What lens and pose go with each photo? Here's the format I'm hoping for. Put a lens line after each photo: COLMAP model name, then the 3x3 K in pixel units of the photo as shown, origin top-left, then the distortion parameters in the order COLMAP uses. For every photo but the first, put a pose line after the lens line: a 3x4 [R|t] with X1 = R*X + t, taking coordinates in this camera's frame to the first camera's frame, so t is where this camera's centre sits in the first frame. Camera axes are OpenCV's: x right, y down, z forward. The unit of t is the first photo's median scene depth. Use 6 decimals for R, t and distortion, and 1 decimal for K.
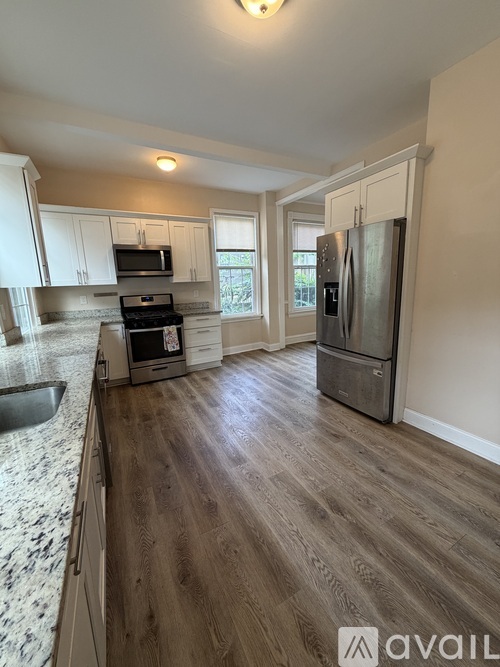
lens RADIAL K [[266.7, 0, 252.1], [0, 266.7, 329.9], [0, 0, 1]] dist [-0.000591, 0.000366]
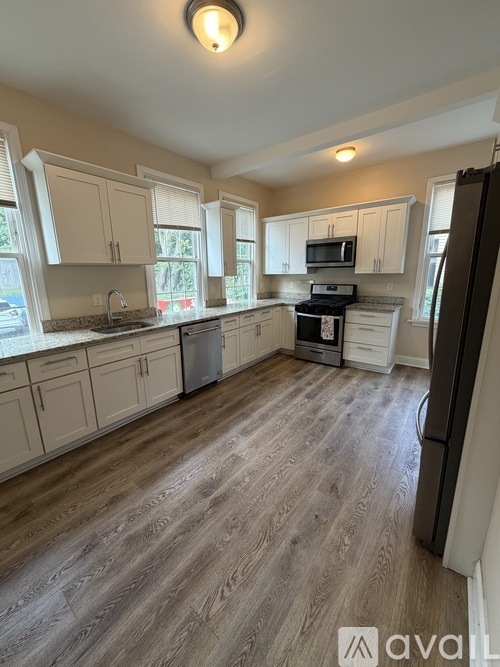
lens RADIAL K [[266.7, 0, 247.8], [0, 266.7, 330.5], [0, 0, 1]] dist [-0.000591, 0.000366]
pose [[0.403746, 0.224683, -0.886852, 0.548342], [-0.162170, 0.971599, 0.172324, -0.094493], [0.900383, 0.074246, 0.428716, 0.286918]]
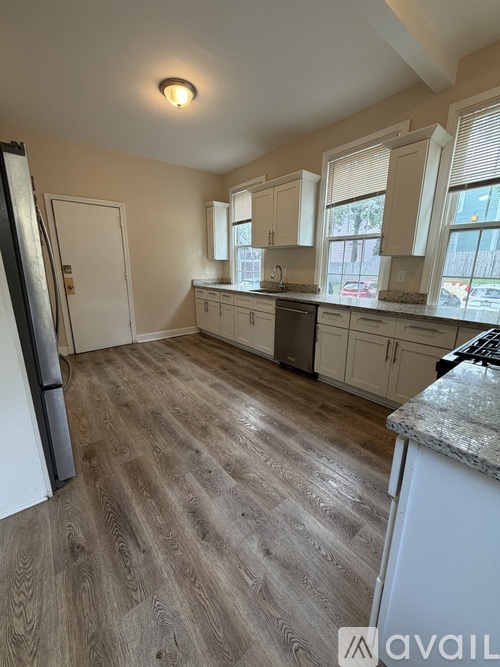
lens RADIAL K [[266.7, 0, 251.7], [0, 266.7, 330.7], [0, 0, 1]] dist [-0.000591, 0.000366]
pose [[-0.982592, 0.069532, -0.172274, -0.011542], [-0.008039, 0.910534, 0.413356, -0.220423], [0.185602, 0.407545, -0.894124, 1.331146]]
